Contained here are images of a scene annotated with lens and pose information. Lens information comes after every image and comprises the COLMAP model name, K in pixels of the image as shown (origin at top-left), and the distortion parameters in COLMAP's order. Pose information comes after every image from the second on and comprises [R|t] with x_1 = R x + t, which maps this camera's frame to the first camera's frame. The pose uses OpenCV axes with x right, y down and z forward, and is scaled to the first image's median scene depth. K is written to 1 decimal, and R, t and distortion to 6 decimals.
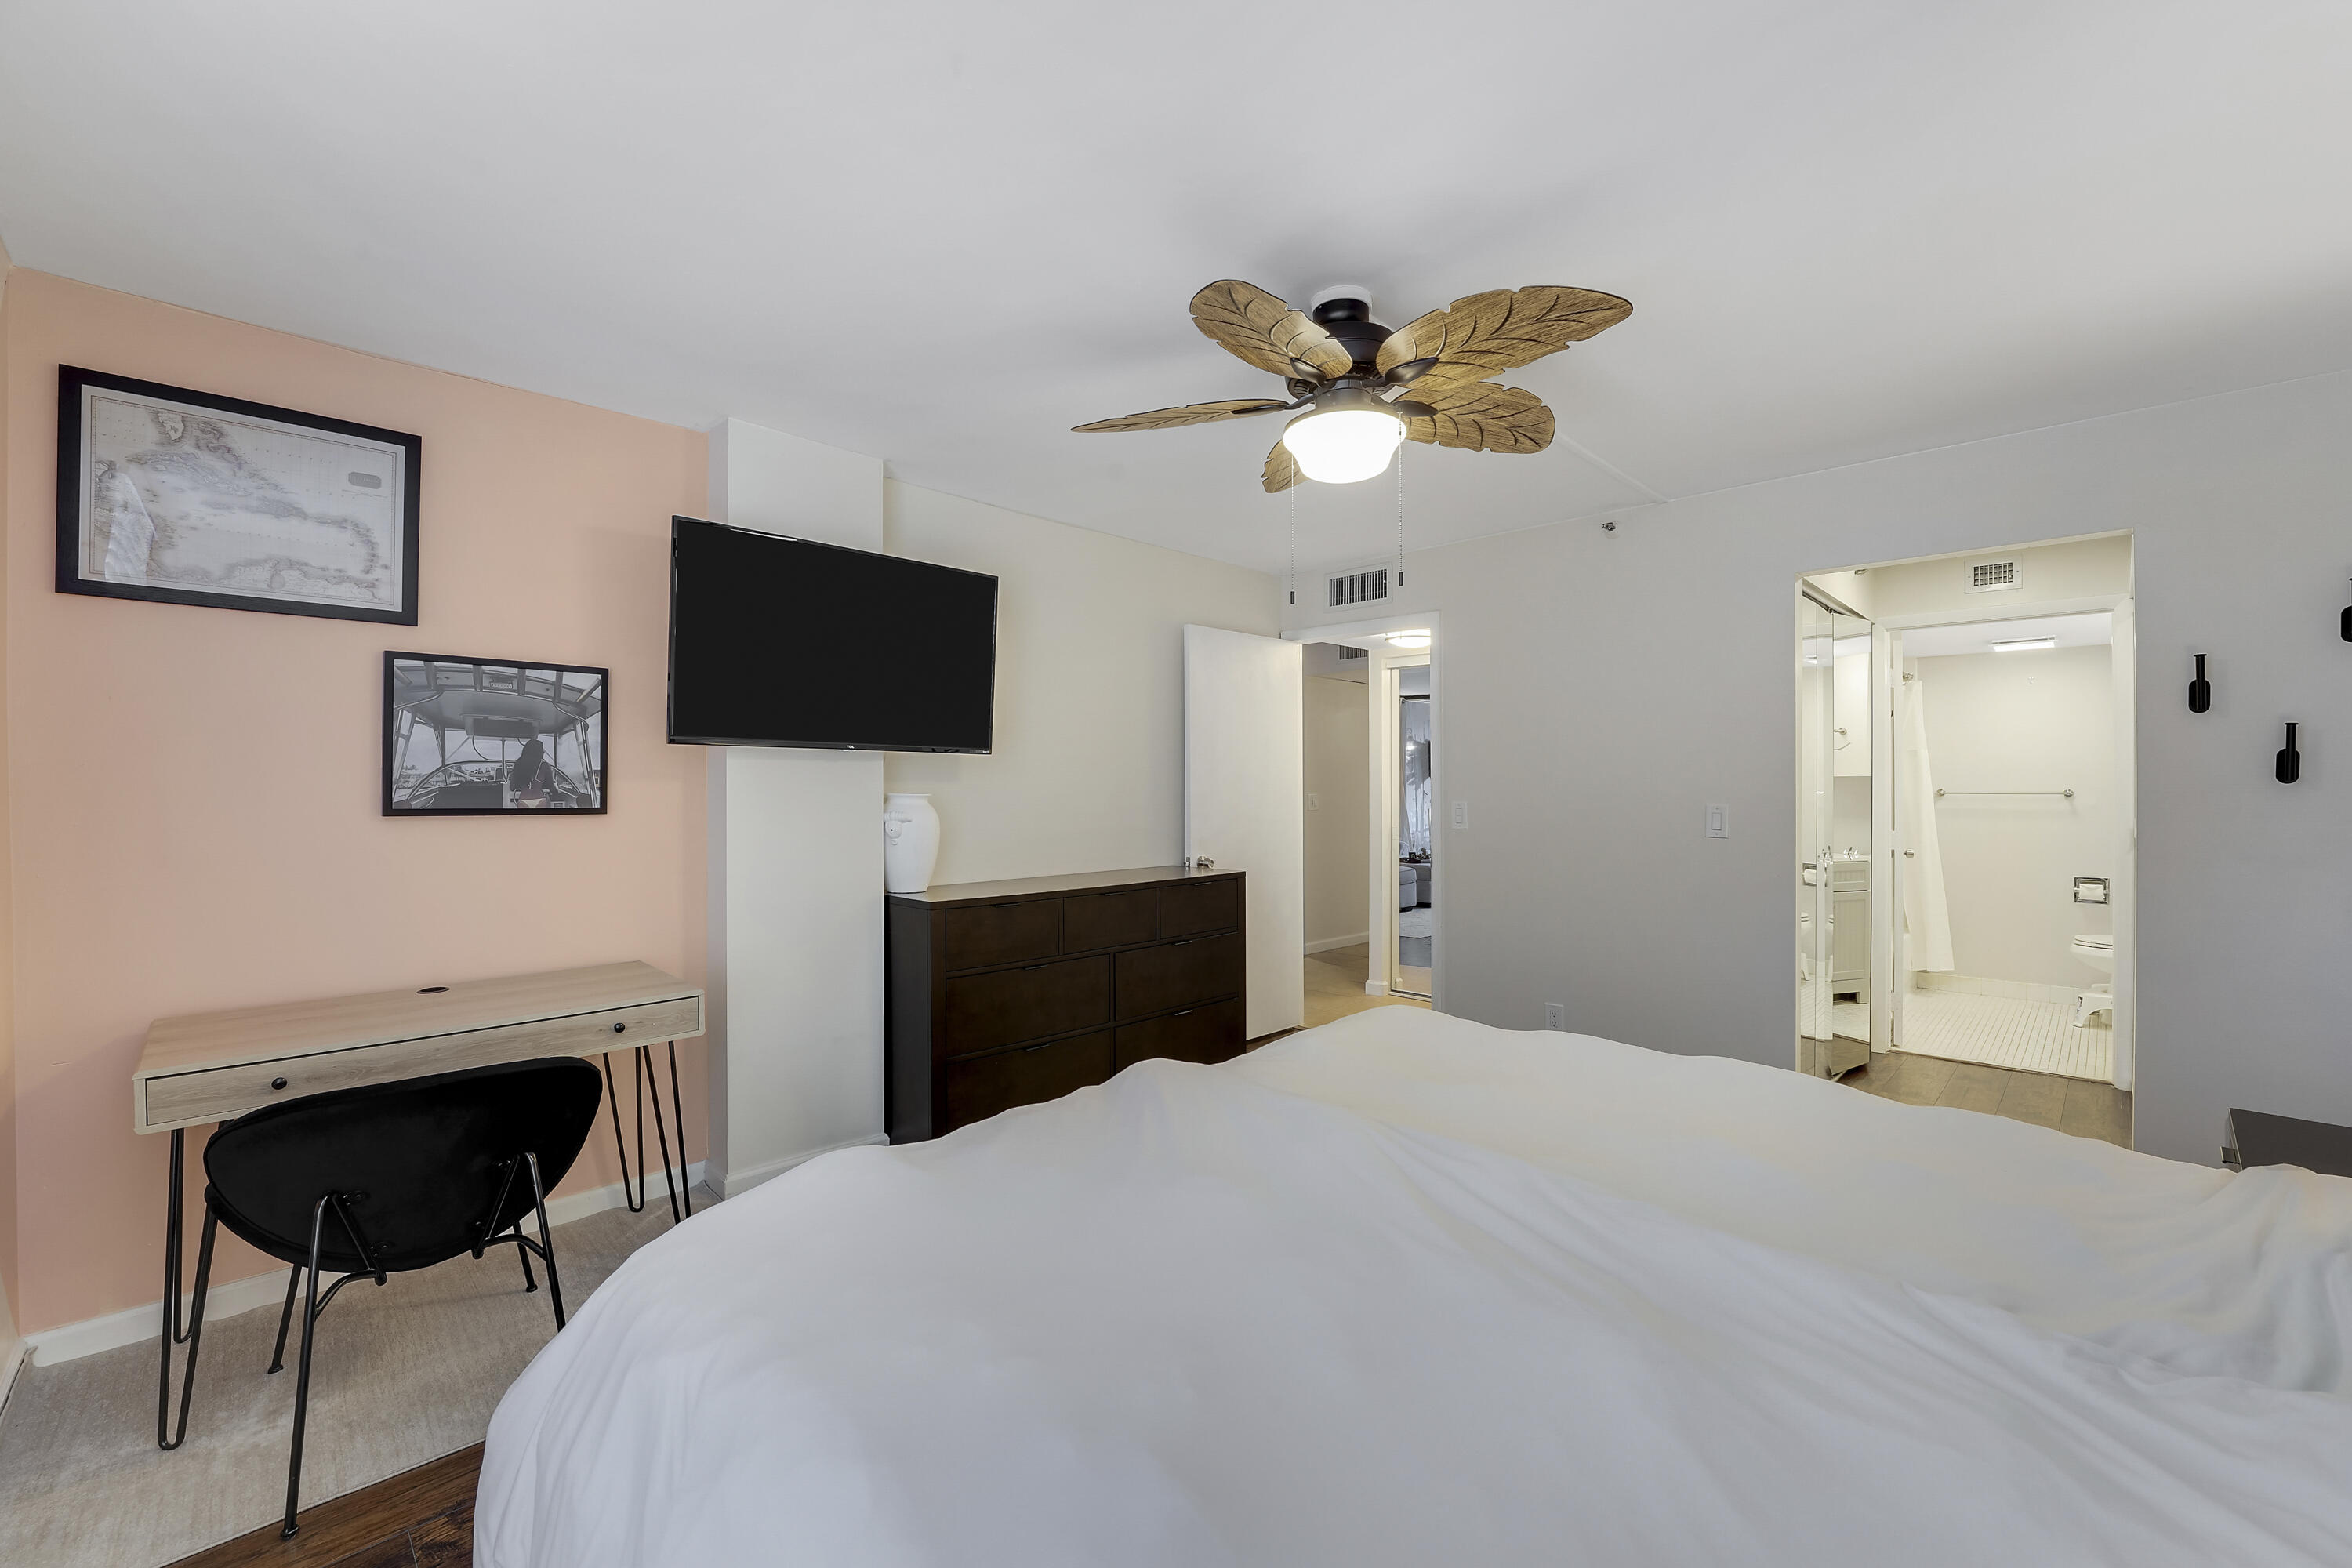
lens RADIAL K [[951.0, 0, 1176.0], [0, 951.0, 784.0], [0, 0, 1]] dist [-0.028306, 0.000216]
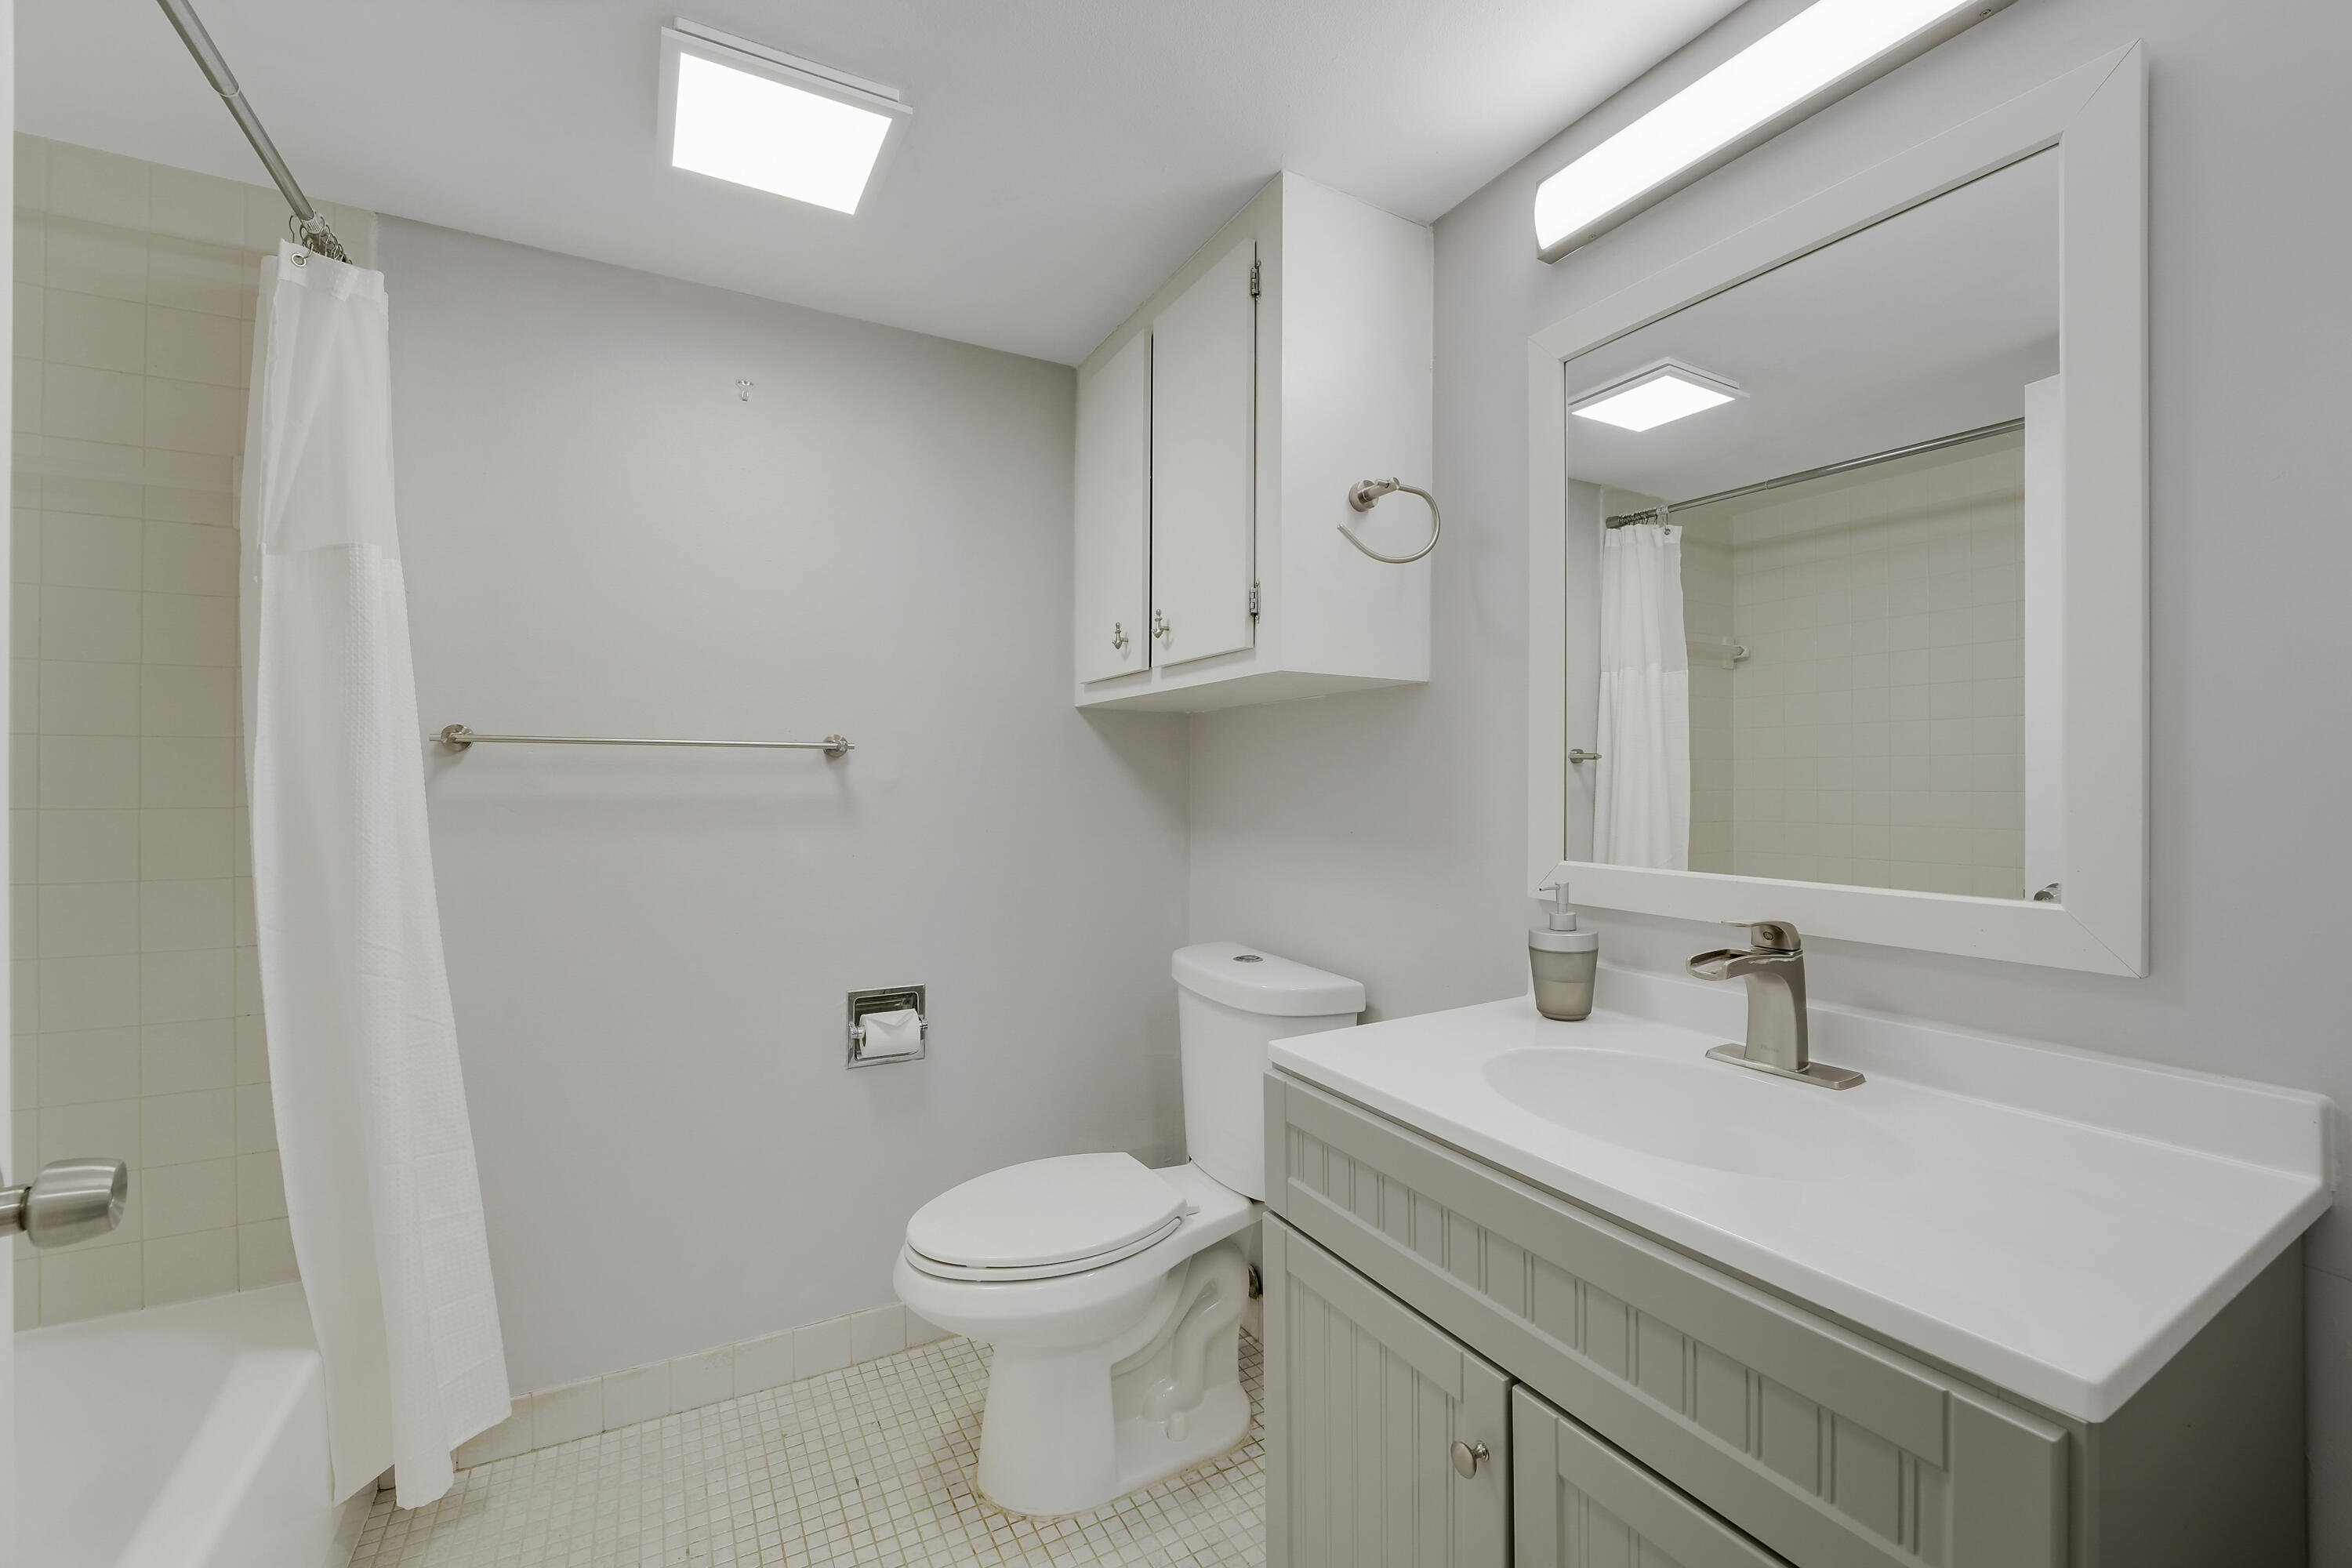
lens RADIAL K [[951.0, 0, 1176.0], [0, 951.0, 784.0], [0, 0, 1]] dist [-0.028306, 0.000216]
pose [[0.277649, -0.006947, 0.960657, 0.670618], [-0.003051, 0.999962, 0.008113, 0.020505], [-0.960678, -0.005183, 0.277618, 0.788621]]
